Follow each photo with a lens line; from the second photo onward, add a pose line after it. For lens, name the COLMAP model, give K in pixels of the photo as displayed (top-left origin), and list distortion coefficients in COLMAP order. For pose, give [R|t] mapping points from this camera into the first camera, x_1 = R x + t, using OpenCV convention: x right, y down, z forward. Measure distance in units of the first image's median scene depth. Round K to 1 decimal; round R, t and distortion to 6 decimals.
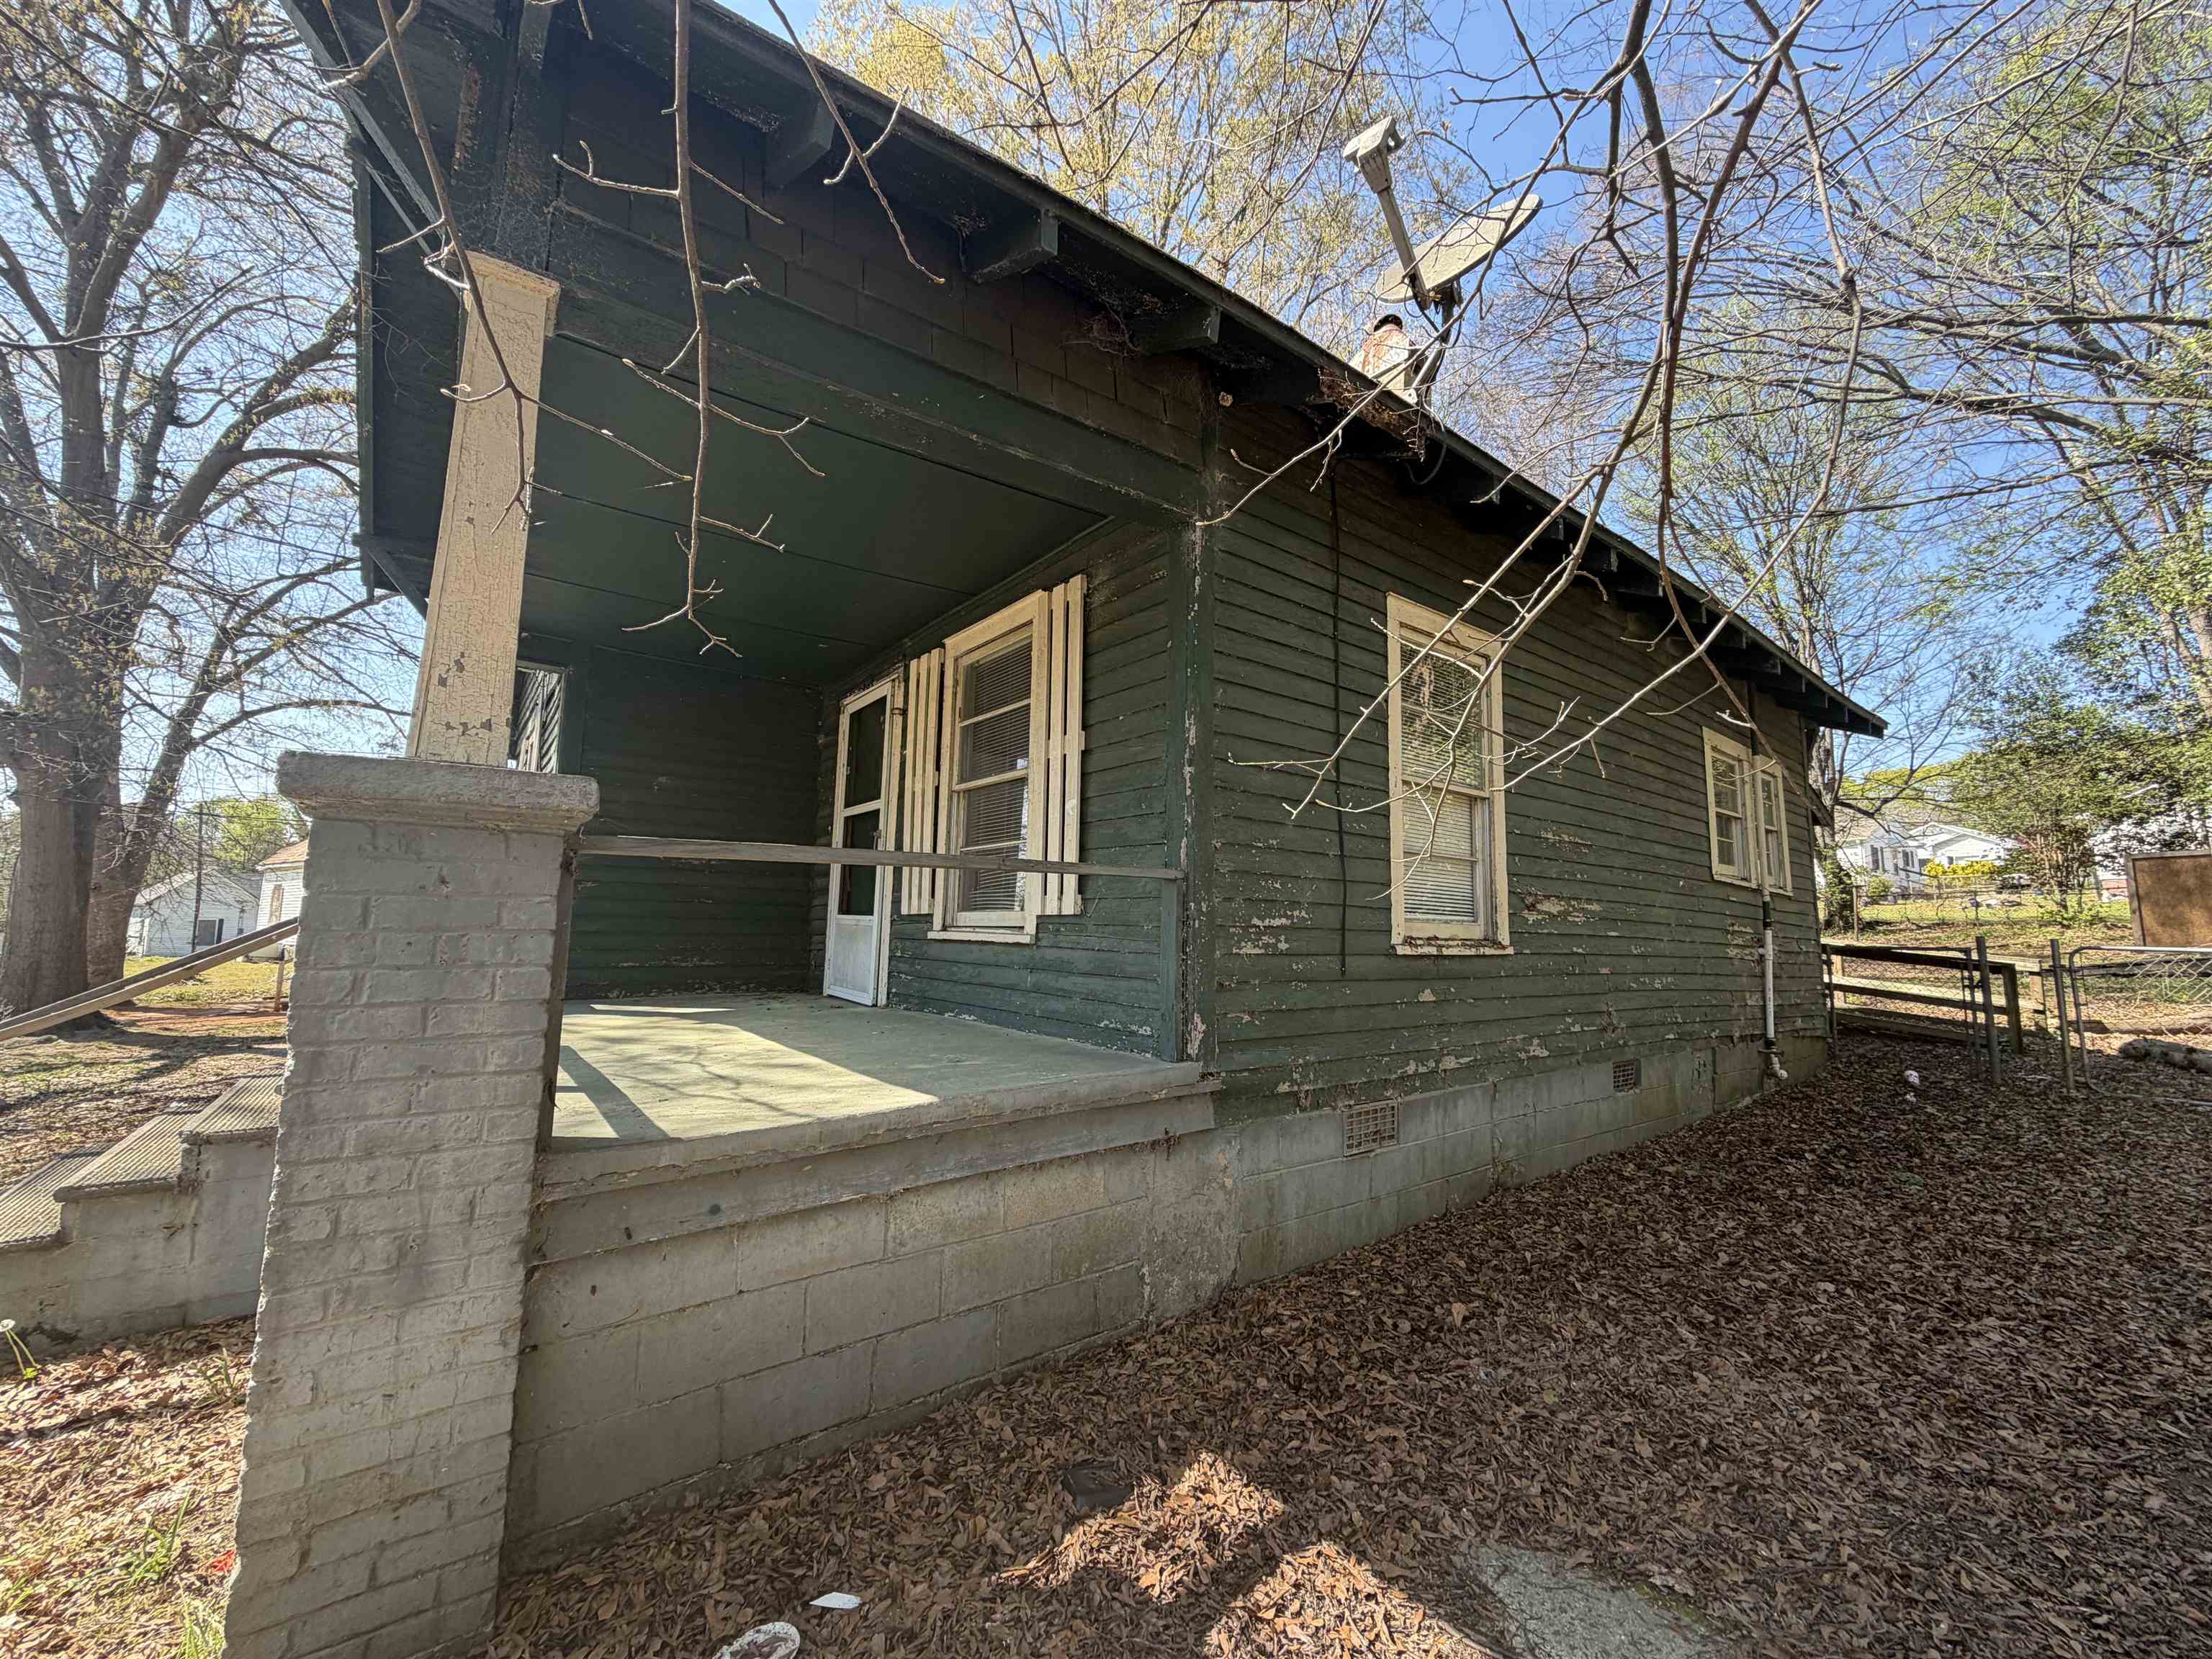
lens RADIAL K [[885.5, 0, 1112.1], [0, 885.5, 828.4], [0, 0, 1]] dist [0.000512, -0.000055]
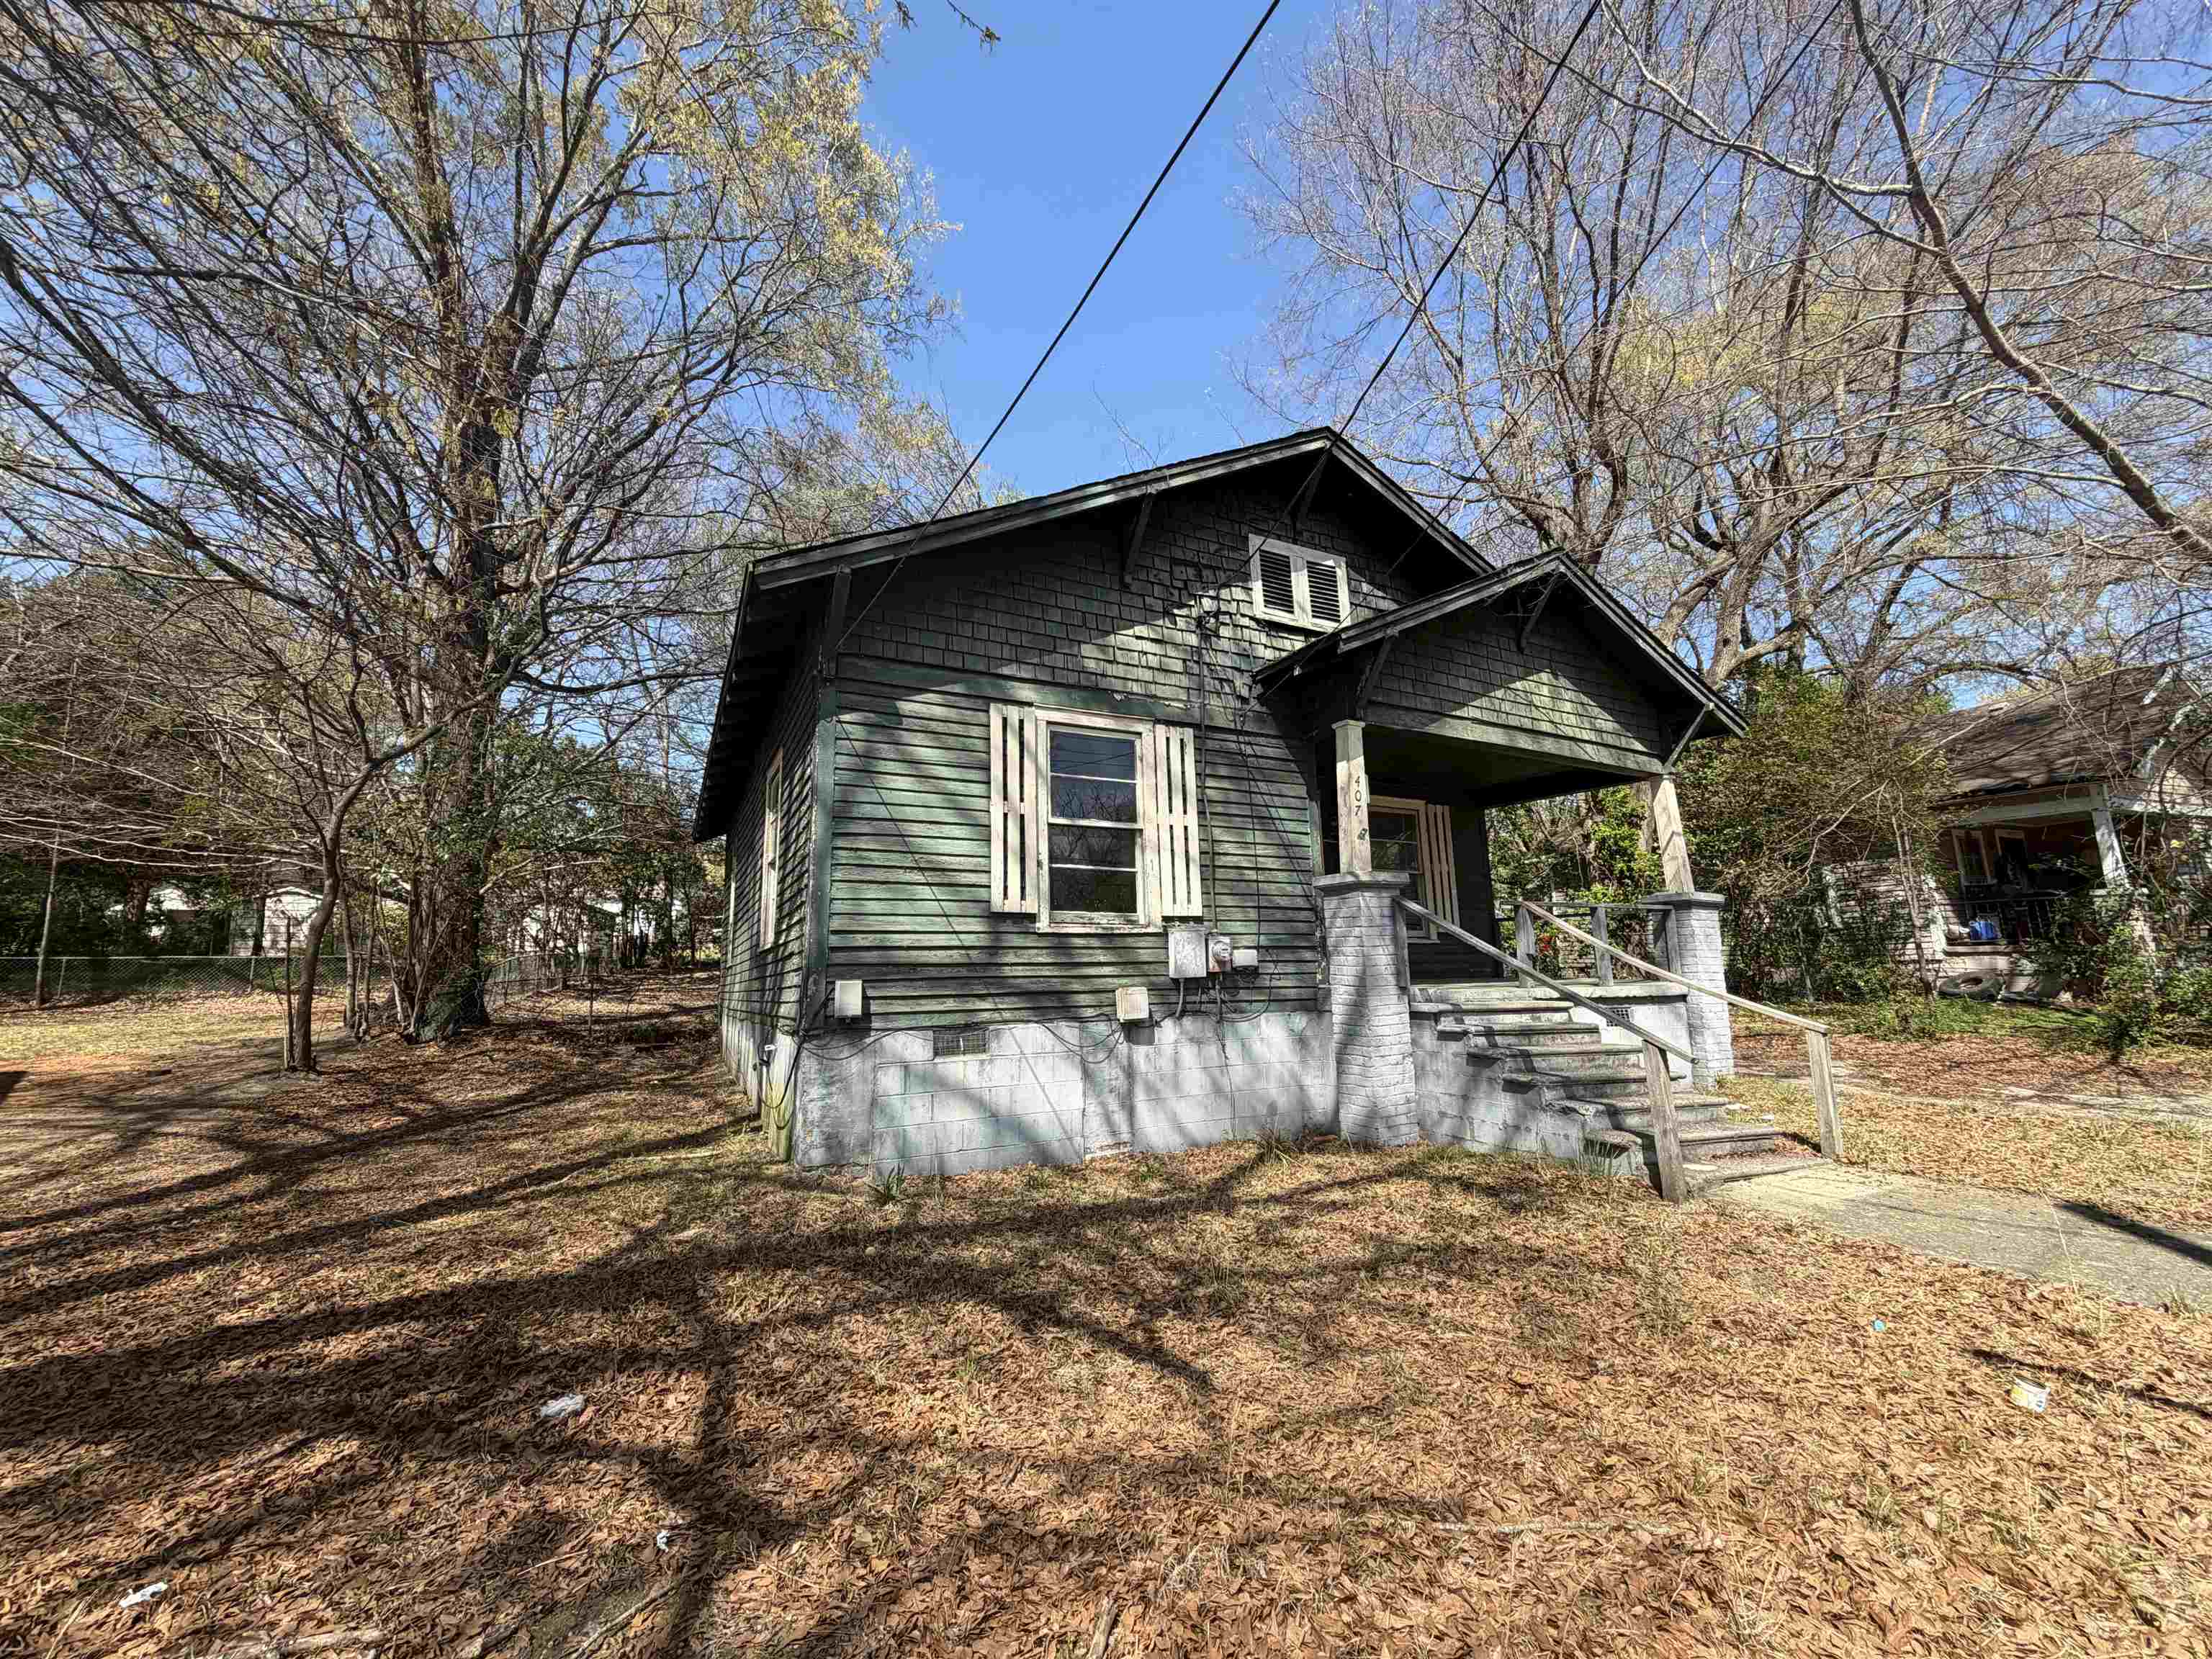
lens RADIAL K [[885.5, 0, 1096.4], [0, 885.5, 828.2], [0, 0, 1]] dist [0.000512, -0.000055]
pose [[0.196320, 0.142443, 0.970138, -1.690669], [-0.094018, 0.987568, -0.125977, 0.131932], [-0.976022, -0.066478, 0.207271, 0.879374]]
